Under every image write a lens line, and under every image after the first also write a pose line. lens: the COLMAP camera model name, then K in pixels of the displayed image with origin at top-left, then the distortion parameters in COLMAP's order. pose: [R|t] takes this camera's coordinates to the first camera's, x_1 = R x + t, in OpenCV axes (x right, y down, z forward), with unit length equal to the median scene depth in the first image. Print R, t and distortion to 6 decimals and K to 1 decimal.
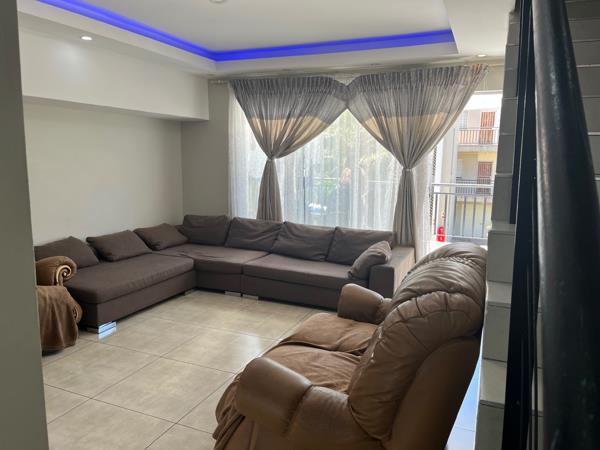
lens RADIAL K [[450.7, 0, 300.4], [0, 450.7, 224.0], [0, 0, 1]] dist [-0.026488, -0.038358]
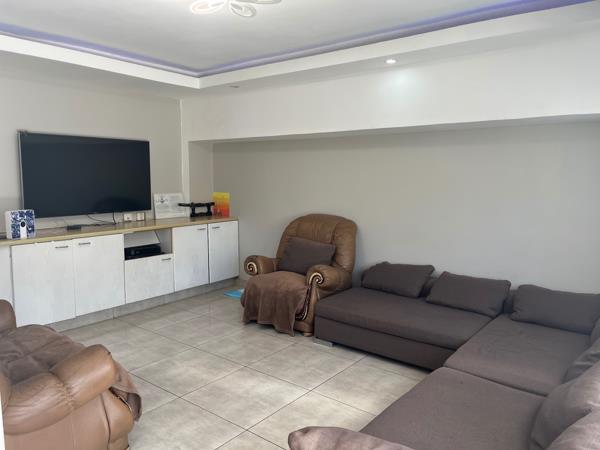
lens RADIAL K [[450.7, 0, 300.6], [0, 450.7, 225.6], [0, 0, 1]] dist [-0.026488, -0.038358]
pose [[-0.237727, 0.115249, -0.964471, 0.576017], [-0.154061, 0.975893, 0.154587, -0.194724], [0.959036, 0.185337, -0.214241, 1.119662]]
